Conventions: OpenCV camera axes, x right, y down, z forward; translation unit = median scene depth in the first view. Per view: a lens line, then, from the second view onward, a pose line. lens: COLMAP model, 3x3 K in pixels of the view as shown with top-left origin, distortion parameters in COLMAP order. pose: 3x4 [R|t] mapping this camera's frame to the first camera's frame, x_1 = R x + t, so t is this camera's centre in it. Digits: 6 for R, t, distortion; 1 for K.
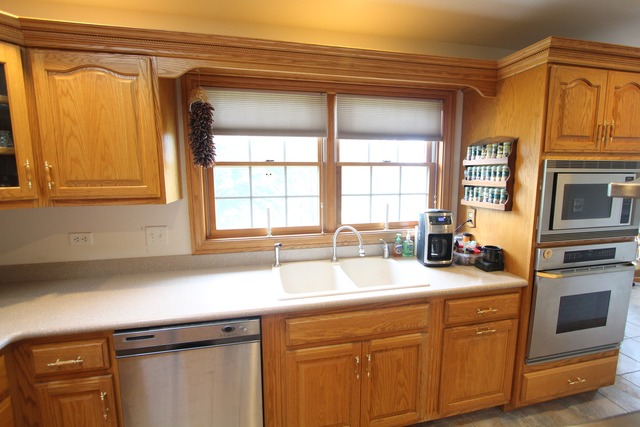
lens RADIAL K [[299.1, 0, 317.5], [0, 299.1, 212.5], [0, 0, 1]] dist [-0.002437, -0.000439]
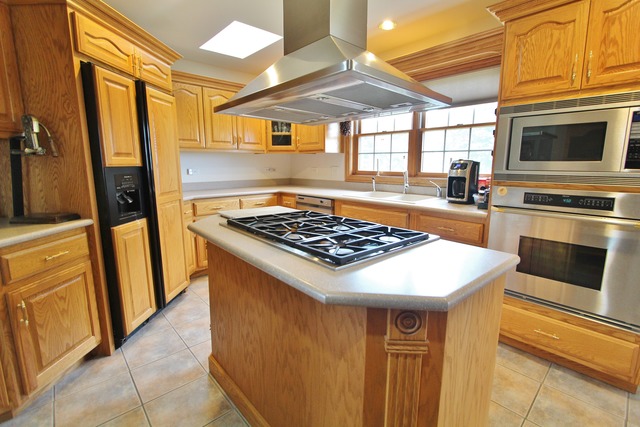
lens RADIAL K [[299.1, 0, 320.3], [0, 299.1, 215.2], [0, 0, 1]] dist [-0.002437, -0.000439]
pose [[0.480415, 0.151647, -0.863831, 1.243064], [-0.124388, 0.986763, 0.104051, 0.169972], [0.868176, 0.057462, 0.492919, -0.132380]]
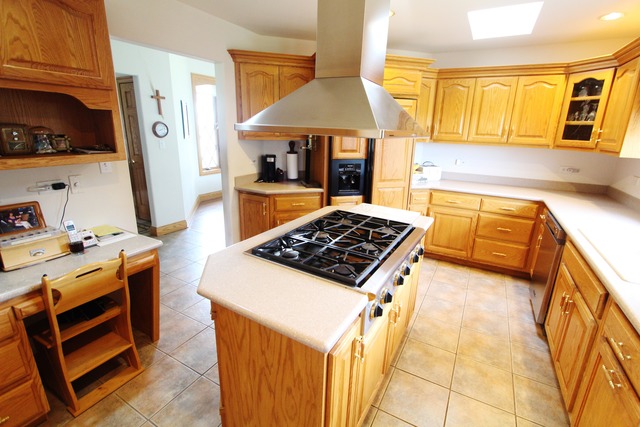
lens RADIAL K [[299.1, 0, 320.5], [0, 299.1, 210.2], [0, 0, 1]] dist [-0.002437, -0.000439]
pose [[-0.686900, 0.179864, -0.704143, 1.229613], [-0.126181, 0.924659, 0.359284, -0.100977], [0.715714, 0.335642, -0.612452, 0.728778]]
